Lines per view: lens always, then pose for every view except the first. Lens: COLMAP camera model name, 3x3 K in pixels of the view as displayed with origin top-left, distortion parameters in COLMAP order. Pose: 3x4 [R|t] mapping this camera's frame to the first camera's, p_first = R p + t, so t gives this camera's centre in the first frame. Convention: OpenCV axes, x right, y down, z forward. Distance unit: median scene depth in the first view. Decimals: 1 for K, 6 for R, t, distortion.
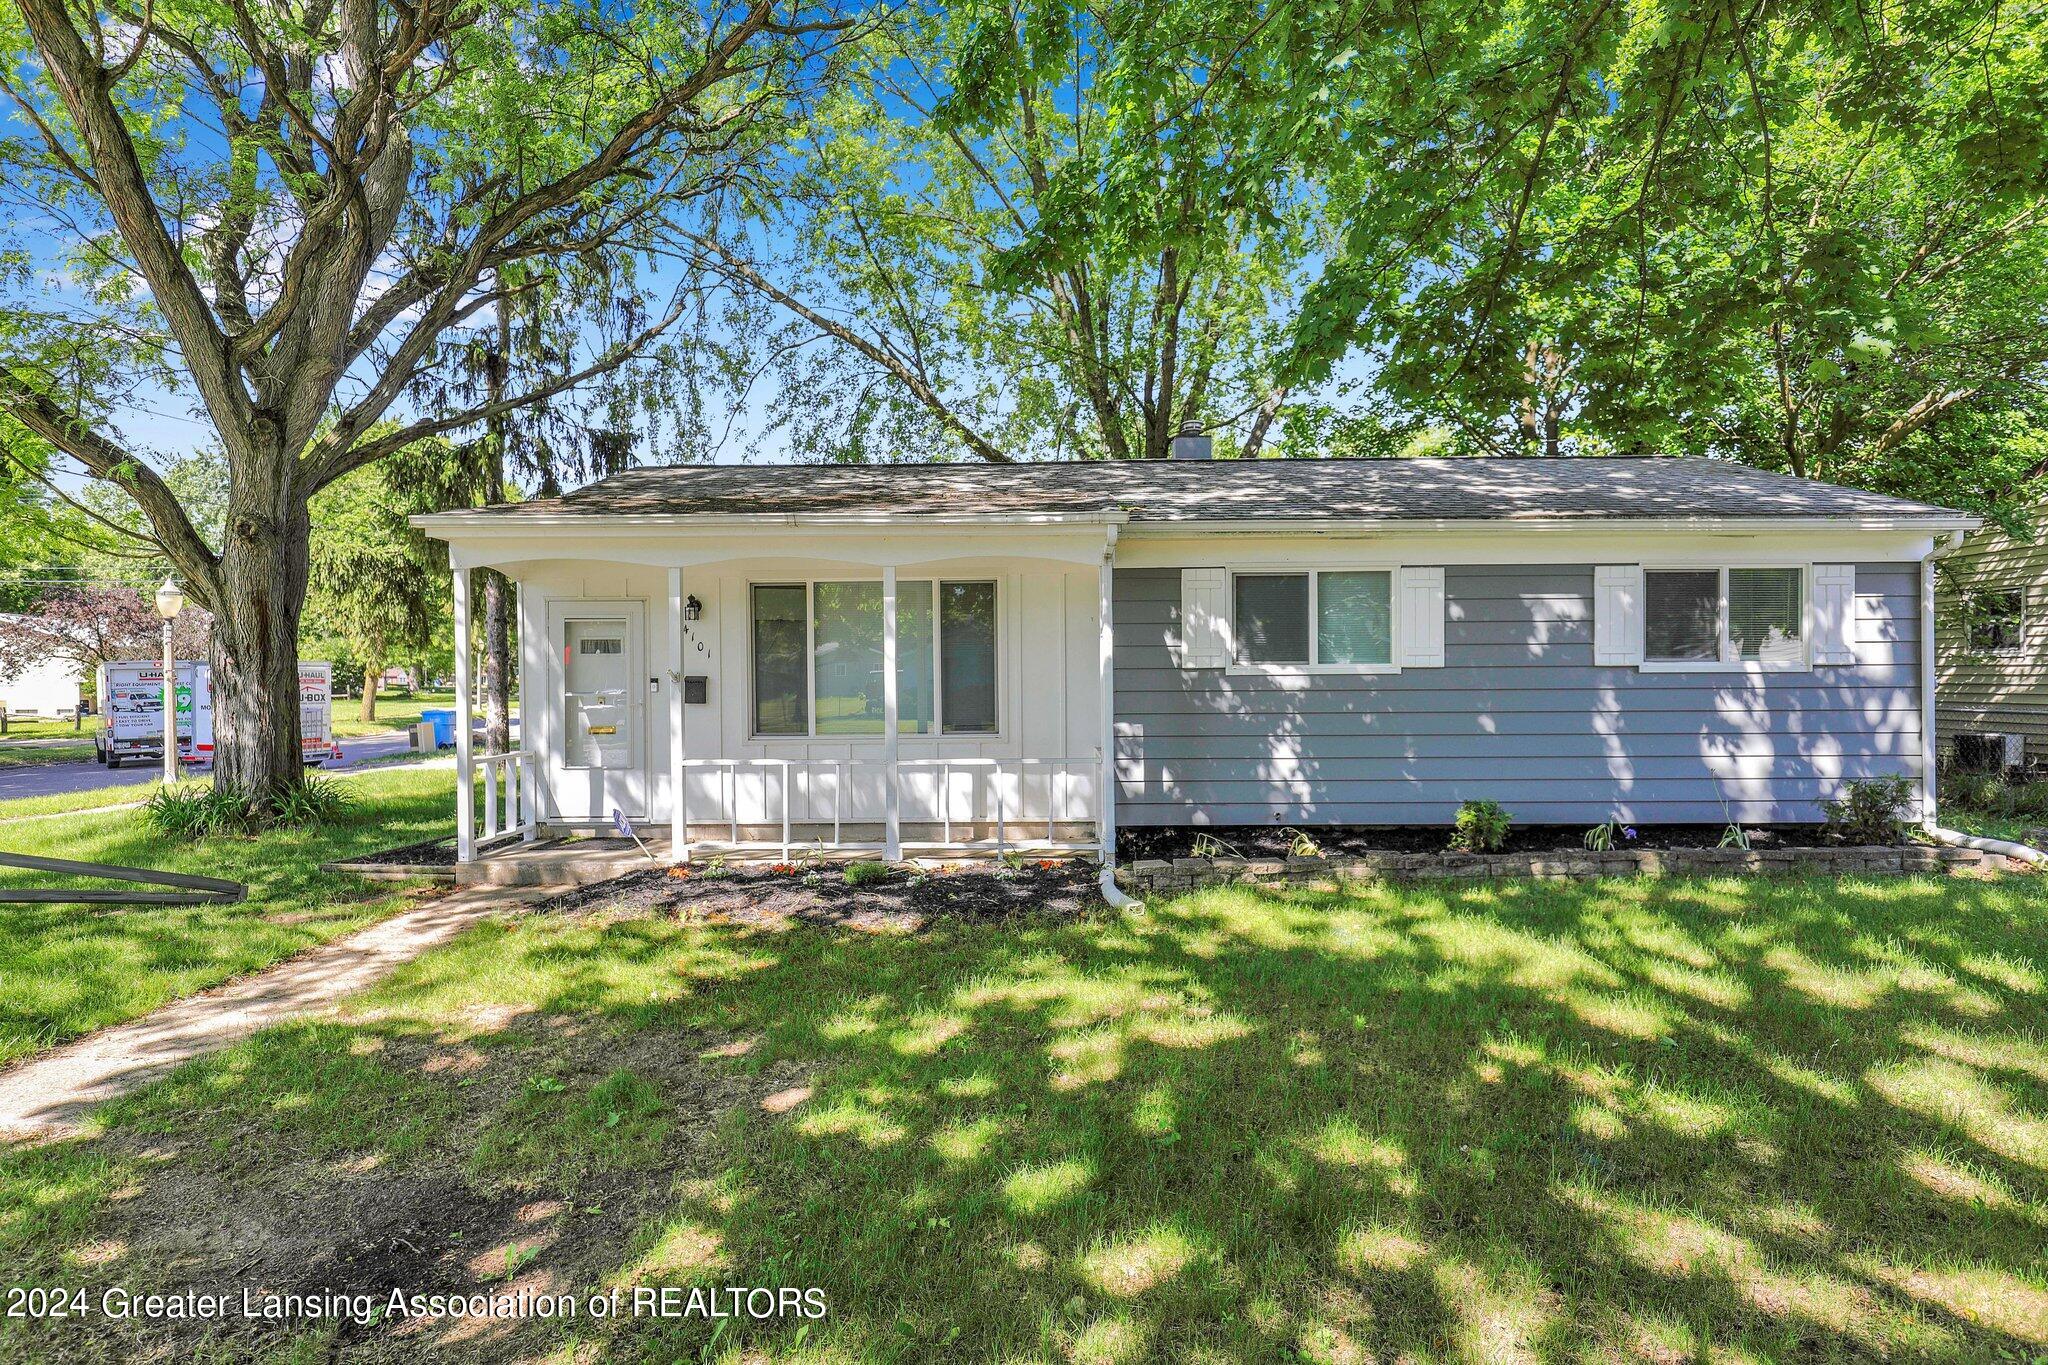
lens RADIAL K [[1101.5, 0, 1024.0], [0, 1101.5, 682.5], [0, 0, 1]] dist [-0.004304, -0.000791]
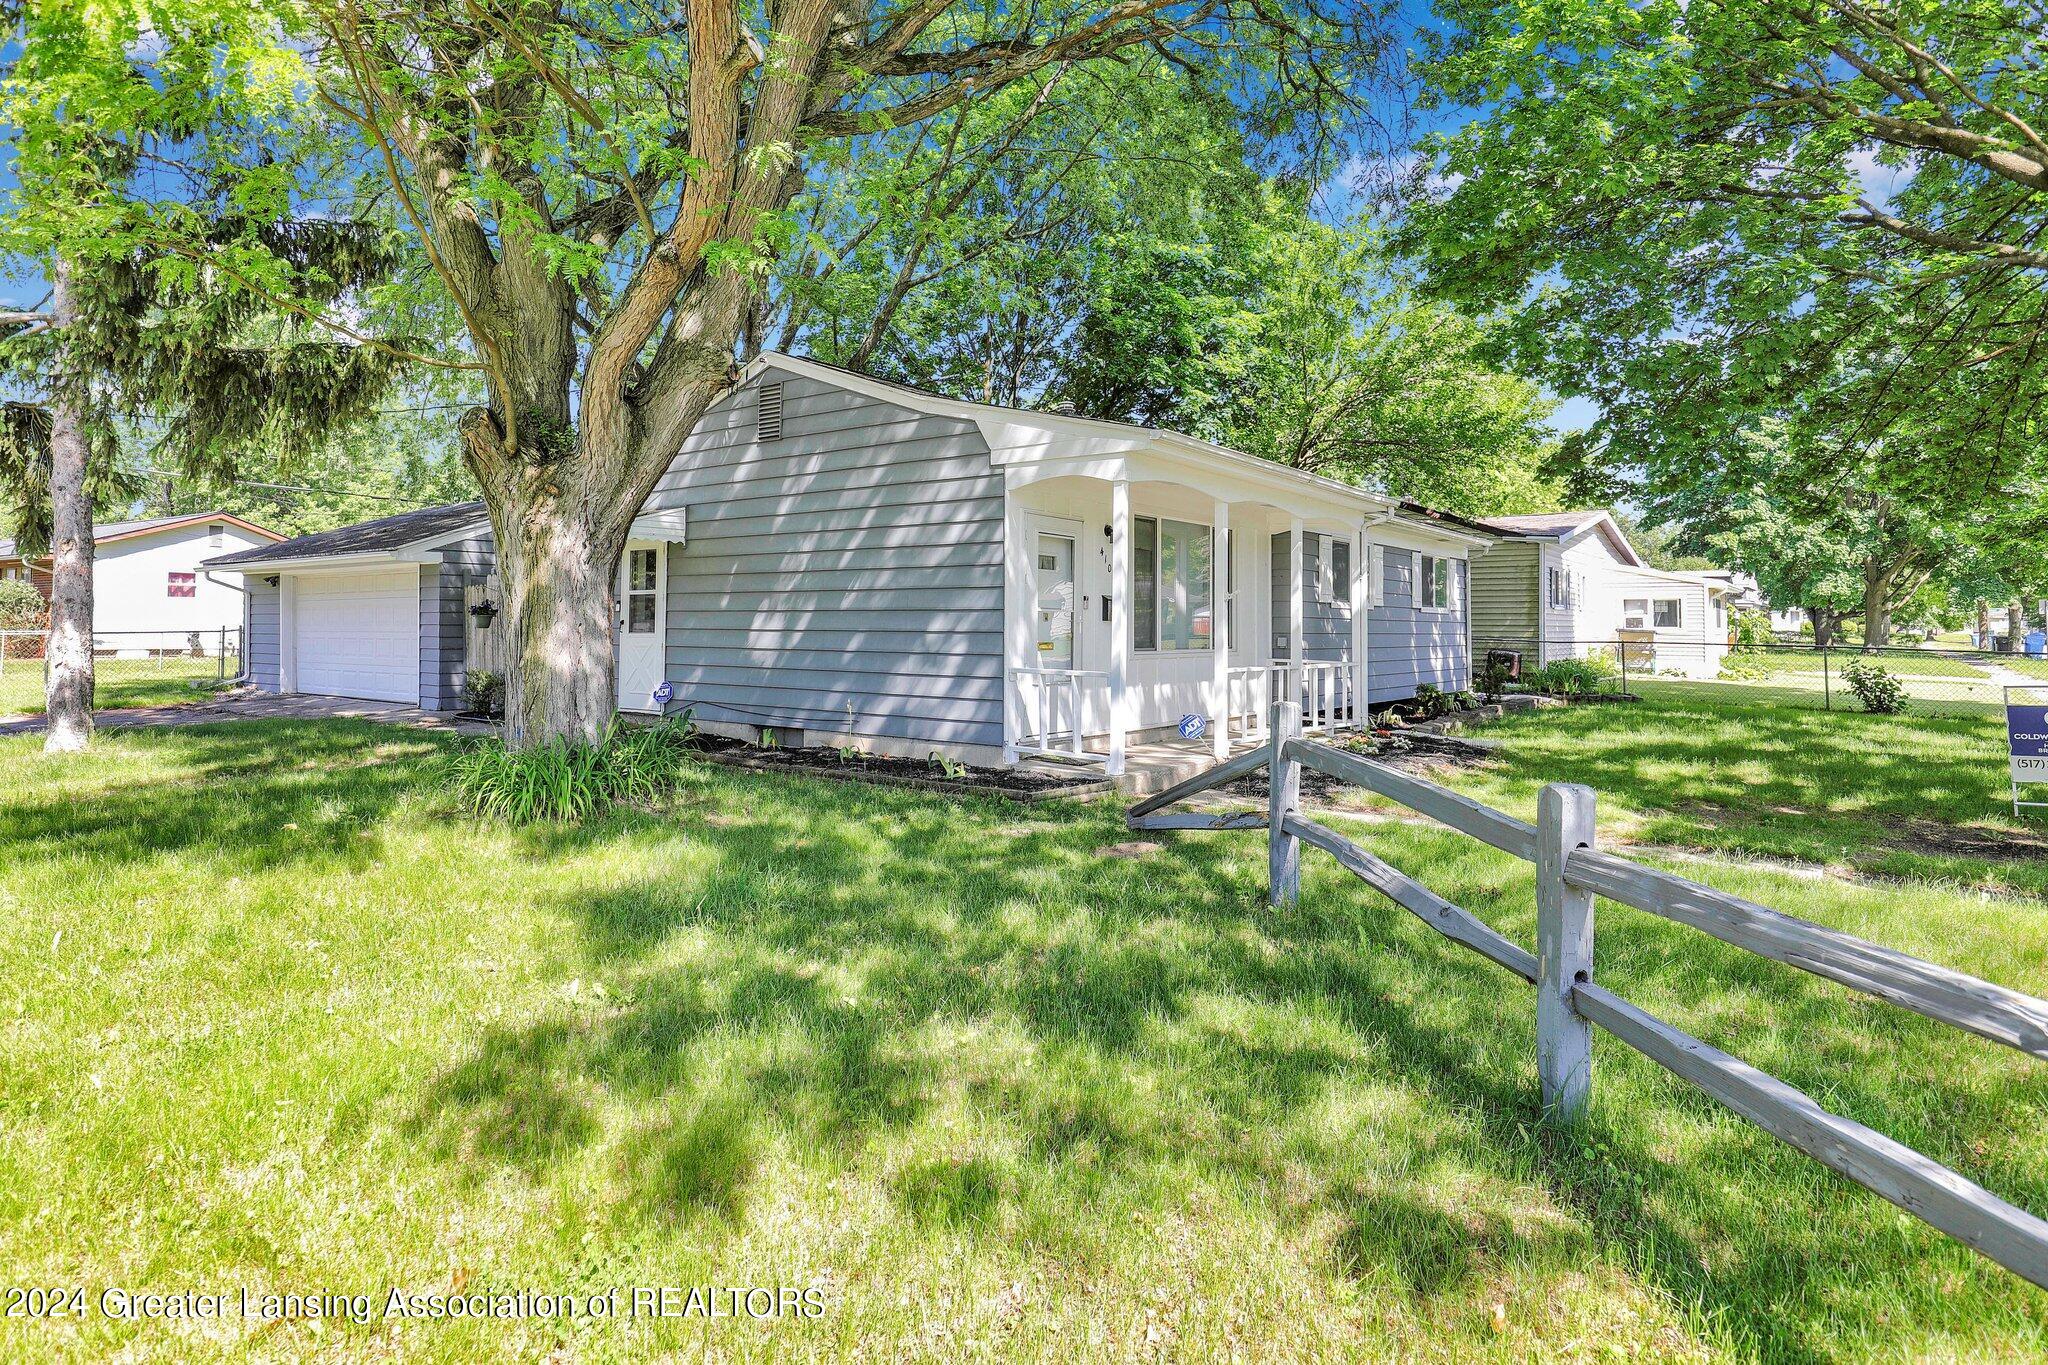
lens RADIAL K [[1119.4, 0, 1023.5], [0, 1119.4, 550.5], [0, 0, 1]] dist [-0.000247, 0.000037]
pose [[0.580511, 0.065873, 0.811583, -1.297826], [-0.013731, 0.997372, -0.071131, 0.028889], [-0.814137, 0.030149, 0.579890, 0.454968]]
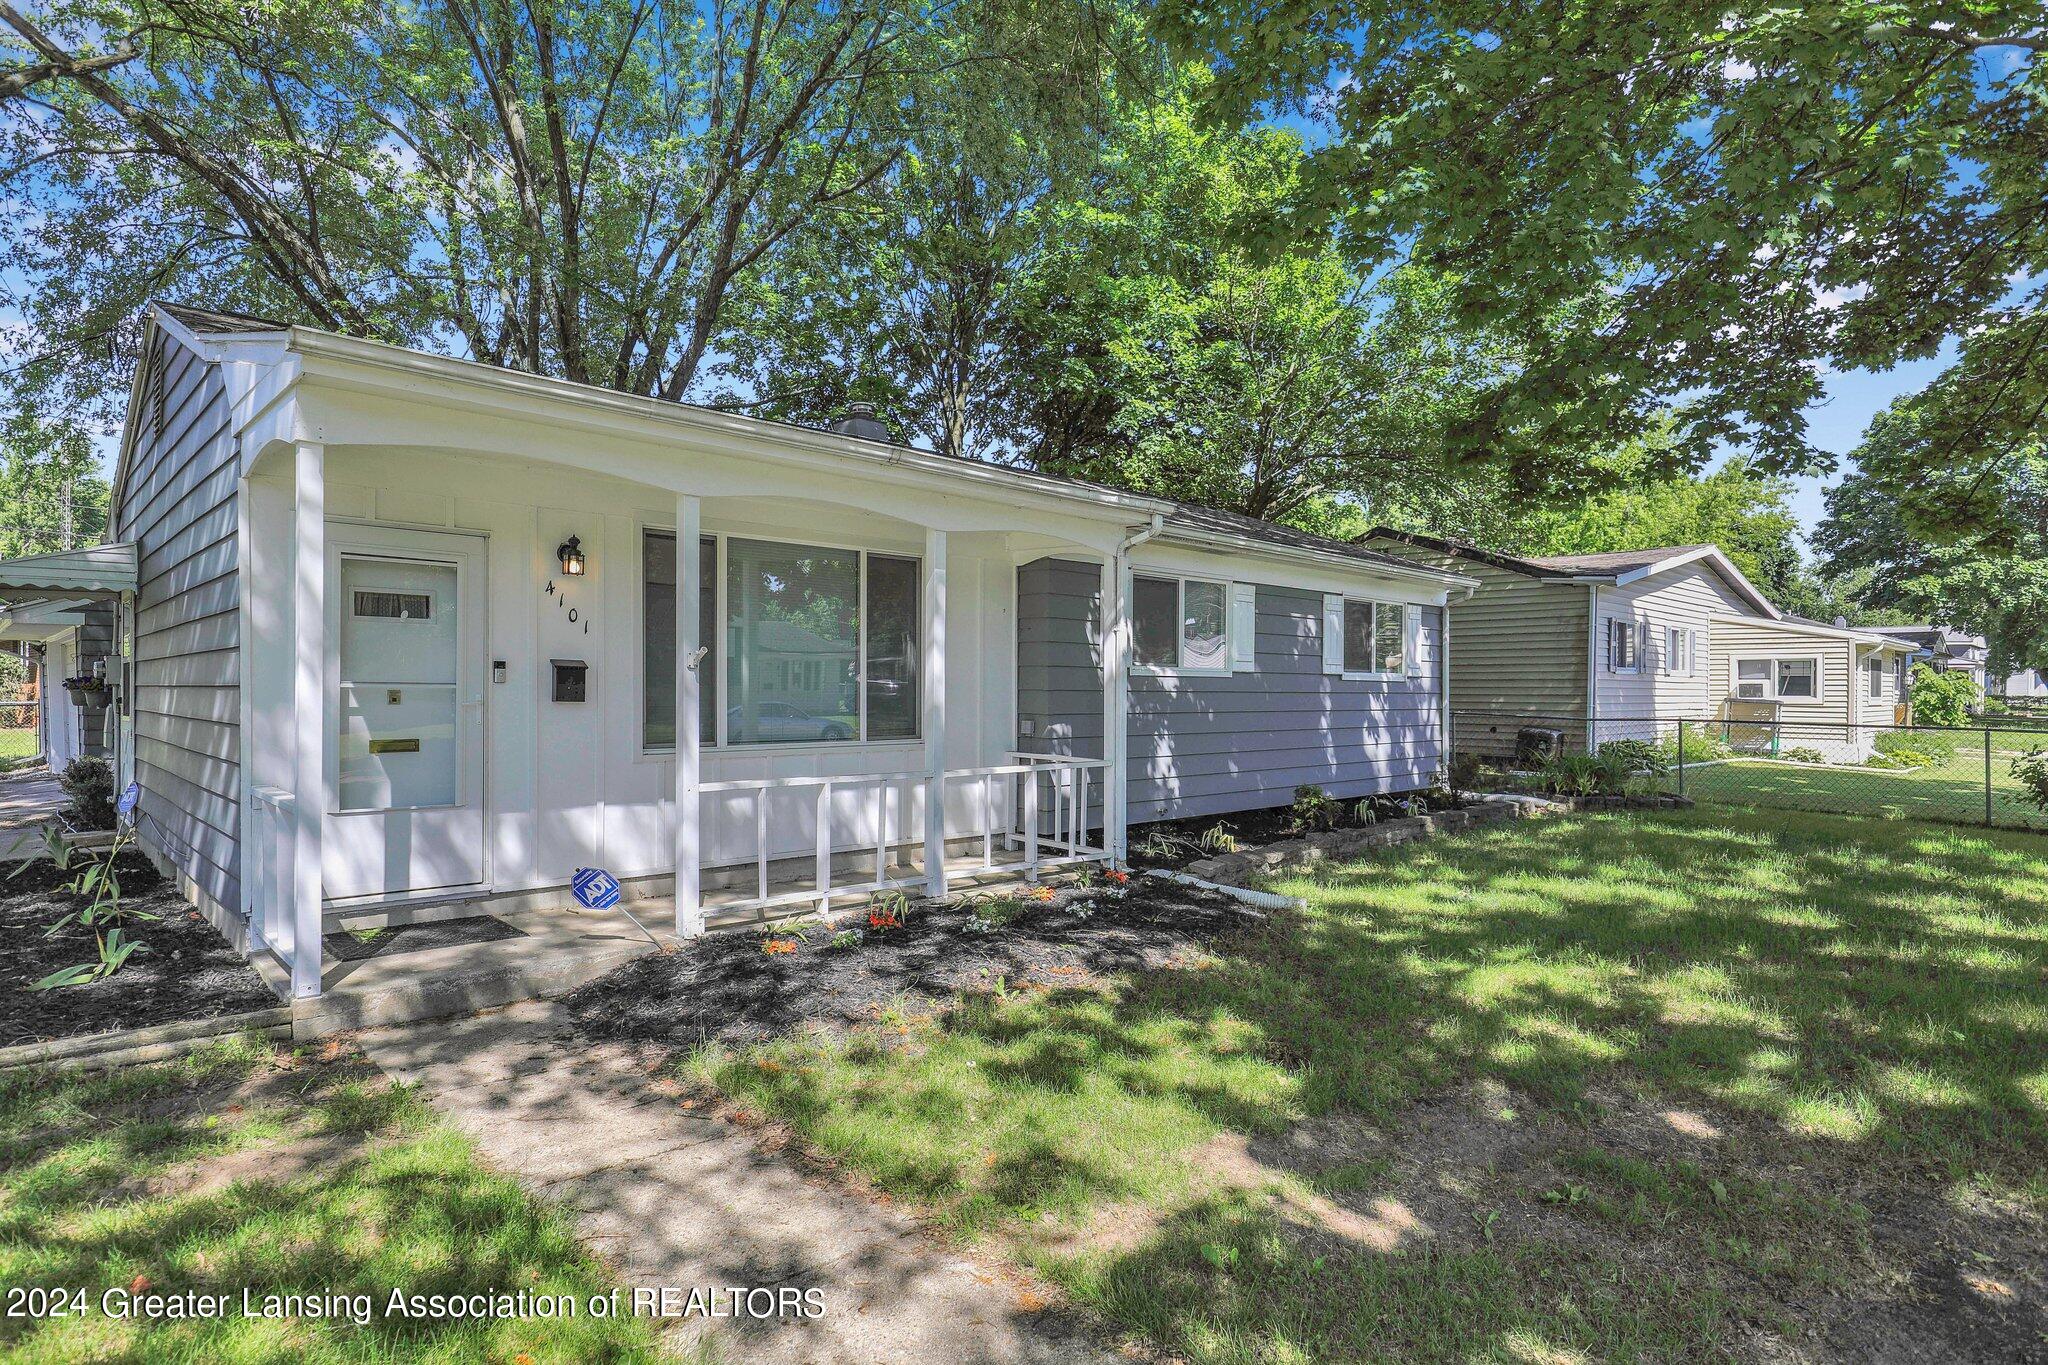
lens RADIAL K [[1101.5, 0, 1024.0], [0, 1101.5, 682.5], [0, 0, 1]] dist [-0.004304, -0.000791]
pose [[0.701064, 0.015953, 0.712920, -0.602447], [-0.010497, 0.999872, -0.012051, 0.013016], [-0.713021, 0.000965, 0.701142, 0.359704]]
